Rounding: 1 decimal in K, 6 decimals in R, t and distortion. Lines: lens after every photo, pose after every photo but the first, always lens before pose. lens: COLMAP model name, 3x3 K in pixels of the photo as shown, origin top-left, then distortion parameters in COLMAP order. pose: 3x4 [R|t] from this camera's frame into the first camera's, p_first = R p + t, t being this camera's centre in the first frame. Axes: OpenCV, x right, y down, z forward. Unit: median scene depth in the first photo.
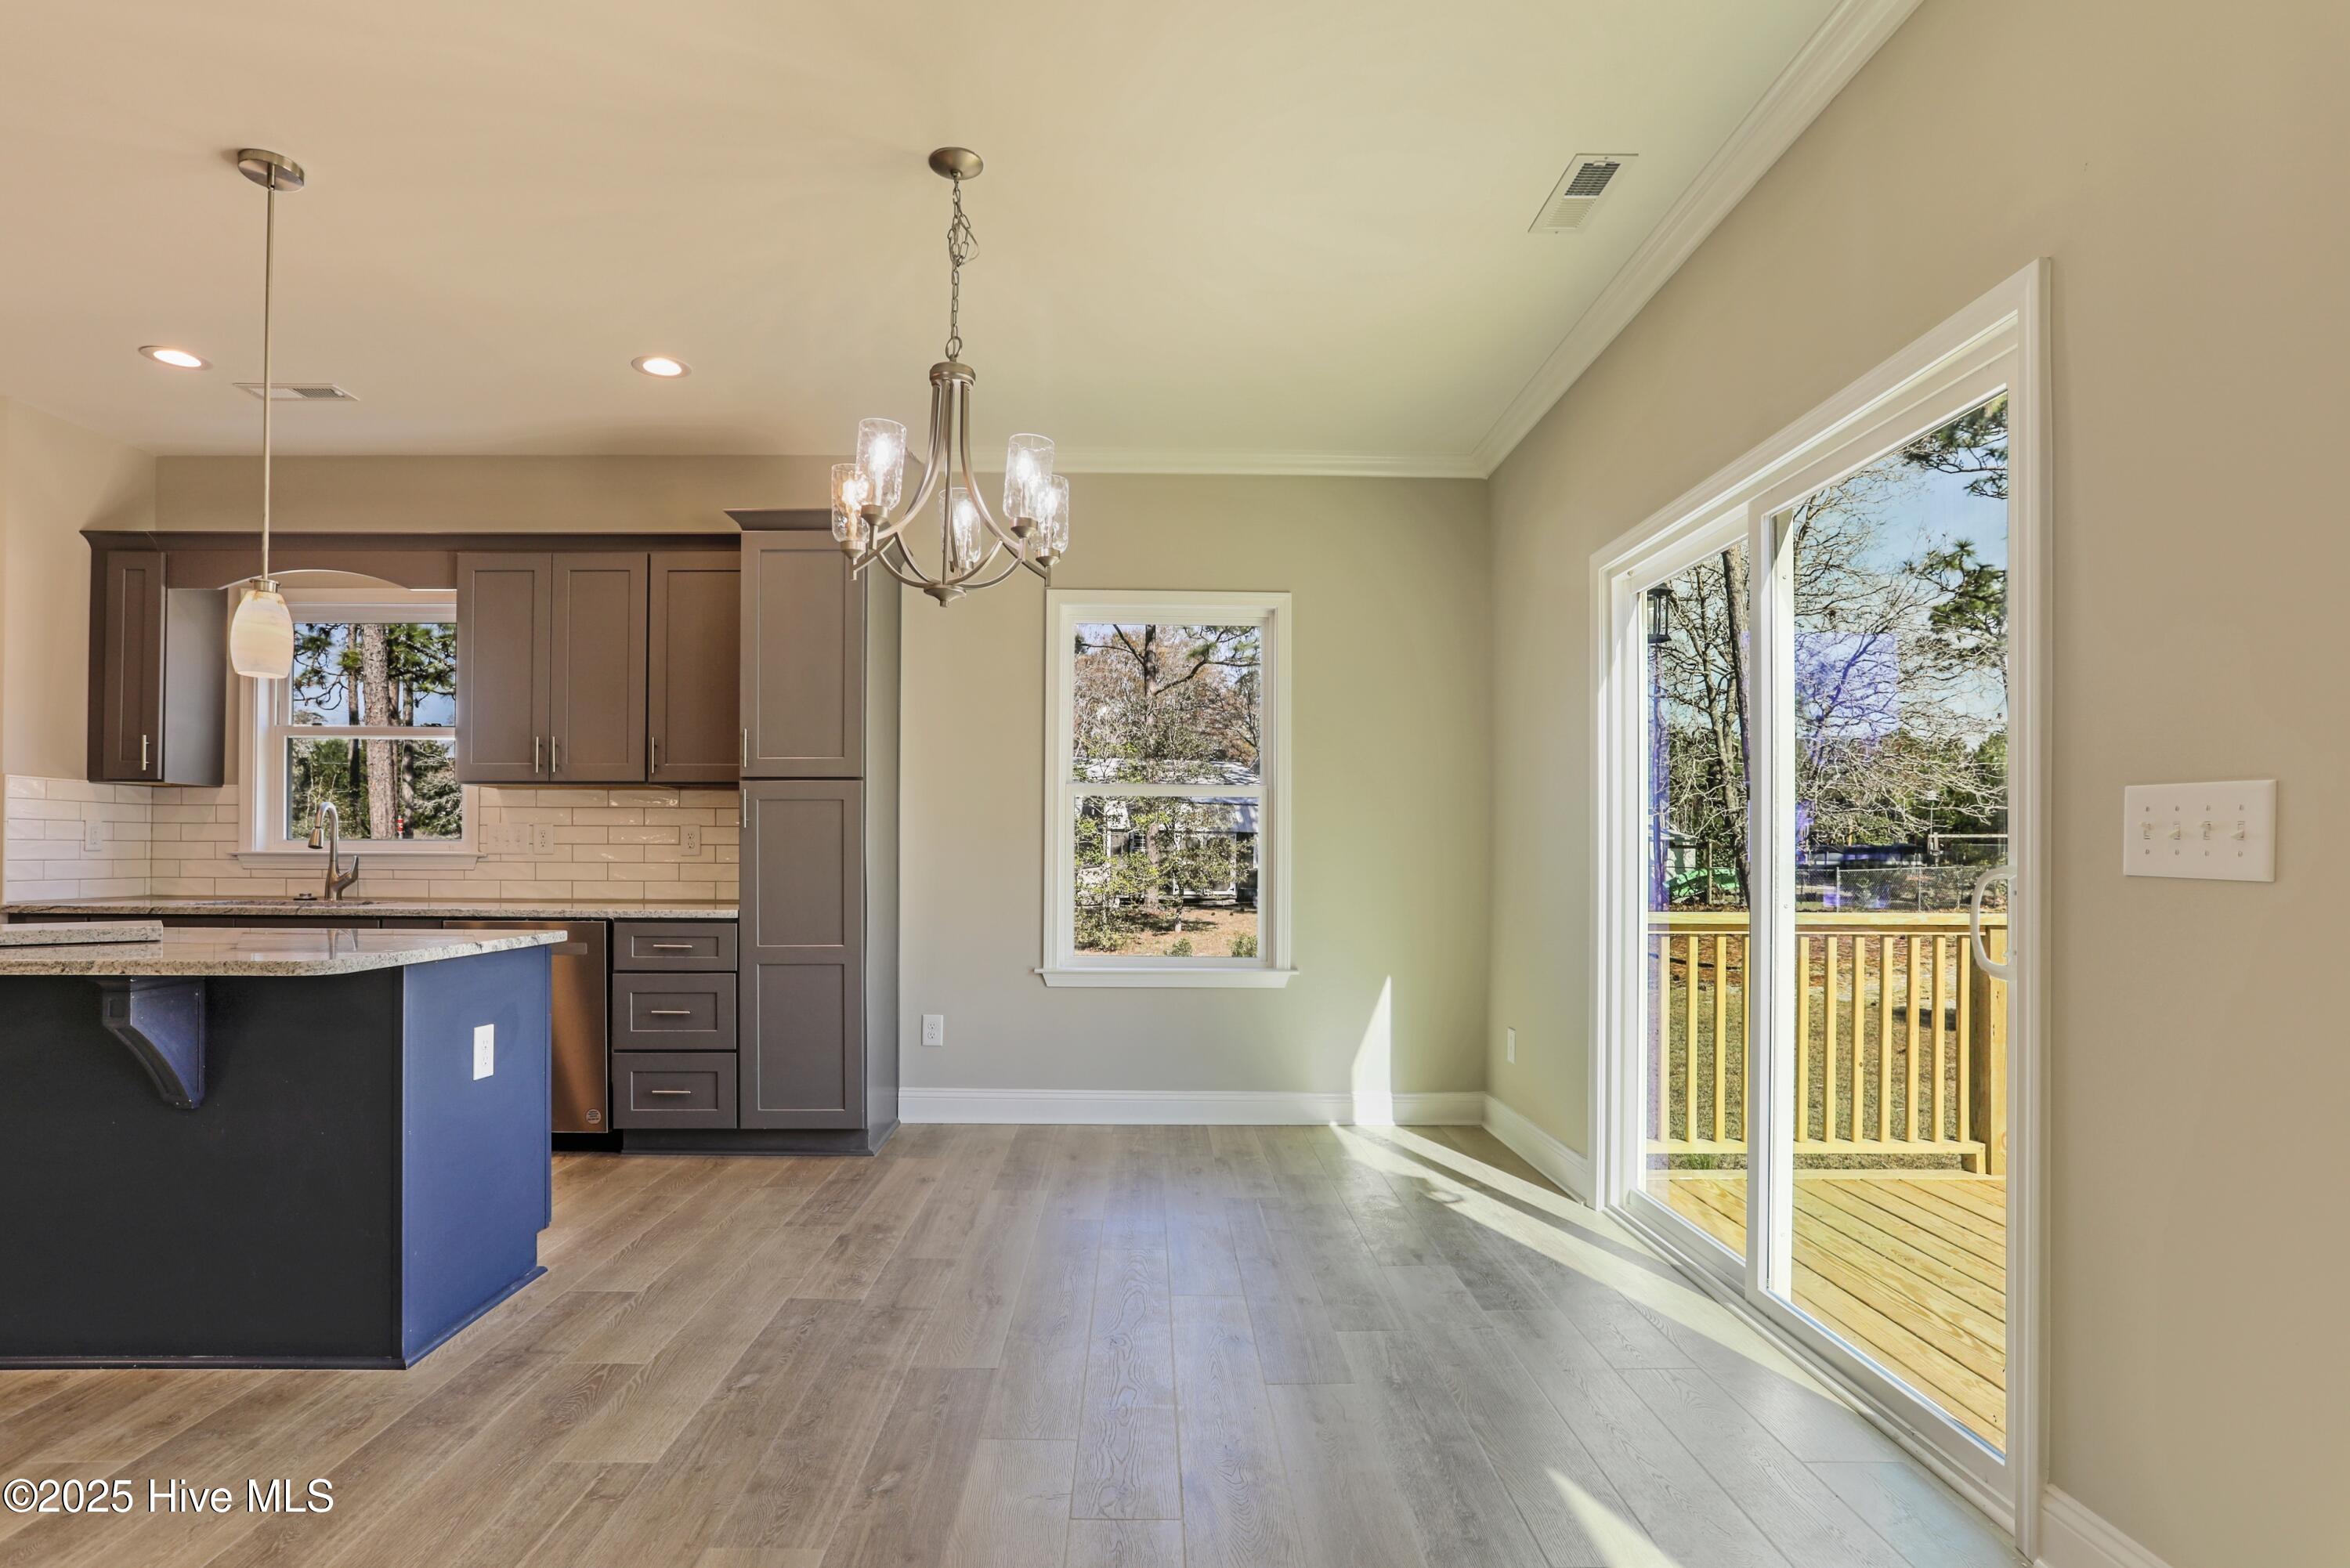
lens RADIAL K [[1193.9, 0, 1173.3], [0, 1193.9, 828.1], [0, 0, 1]] dist [0.026092, 0.000186]
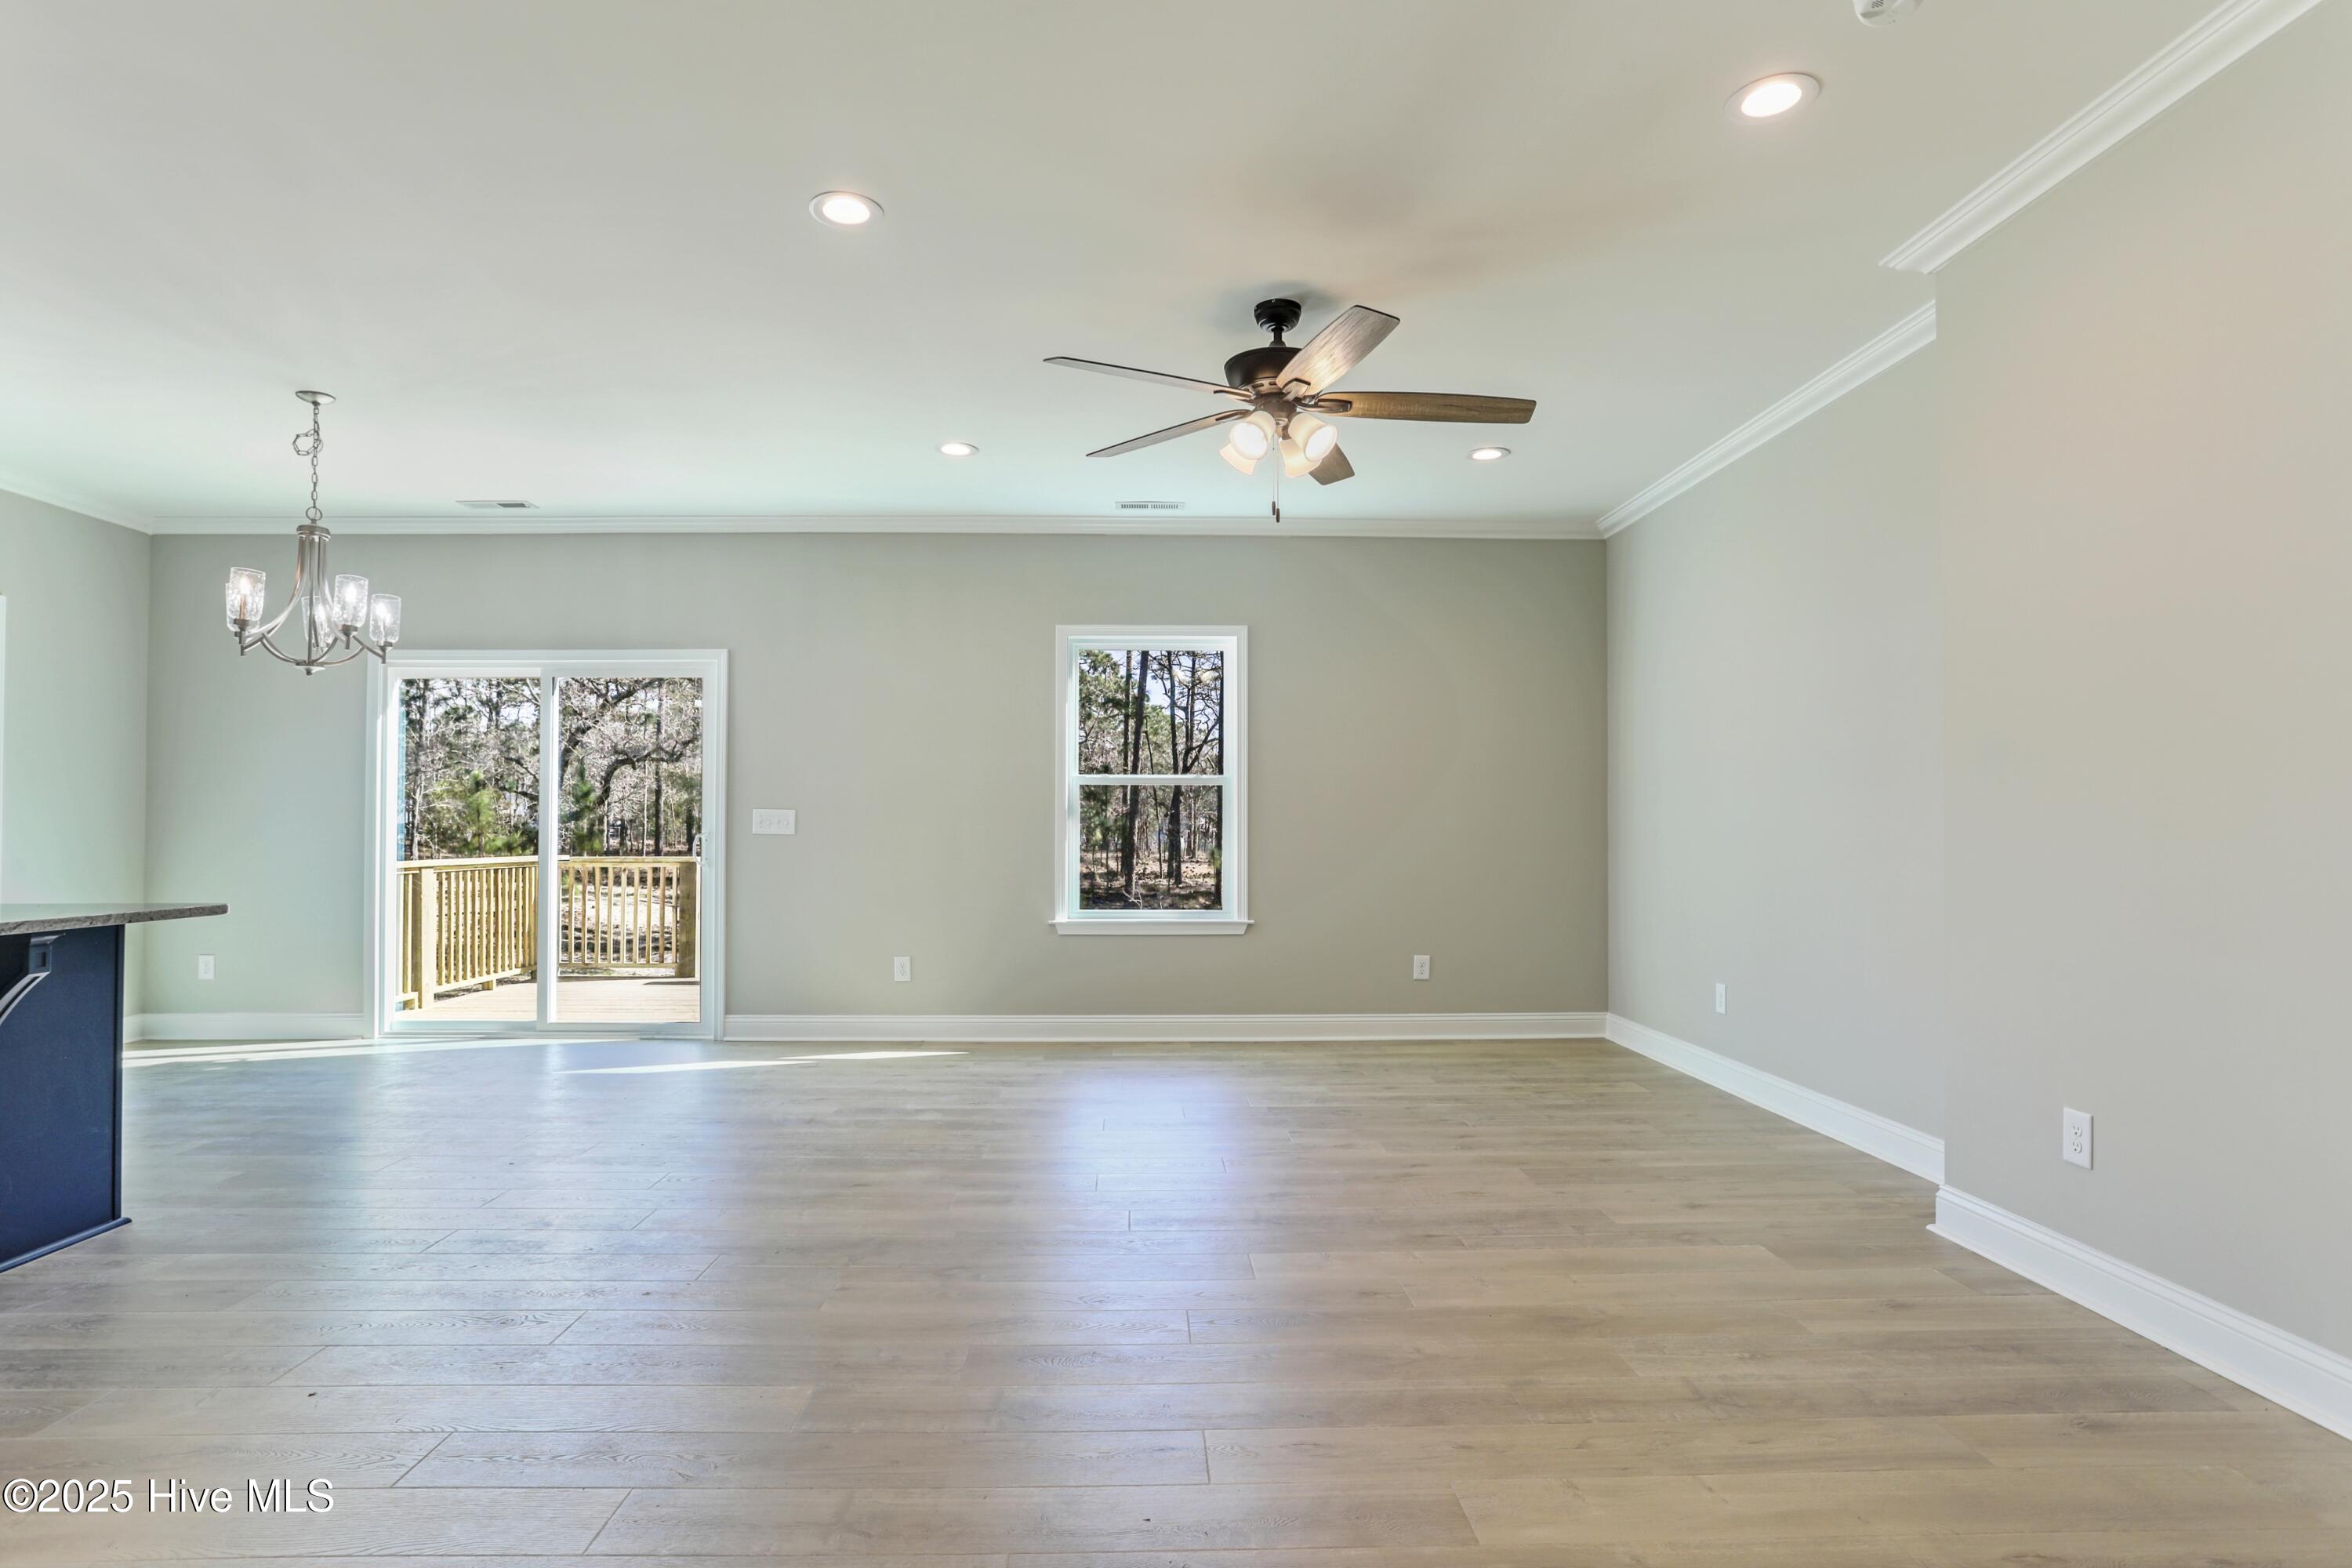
lens RADIAL K [[1190.9, 0, 1158.3], [0, 1190.9, 814.9], [0, 0, 1]] dist [-0.072993, 0.038815]
pose [[0.002936, 0.005268, 0.999982, -1.986600], [-0.017446, 0.999834, -0.005216, -0.015407], [-0.999843, -0.017431, 0.003027, -0.157992]]
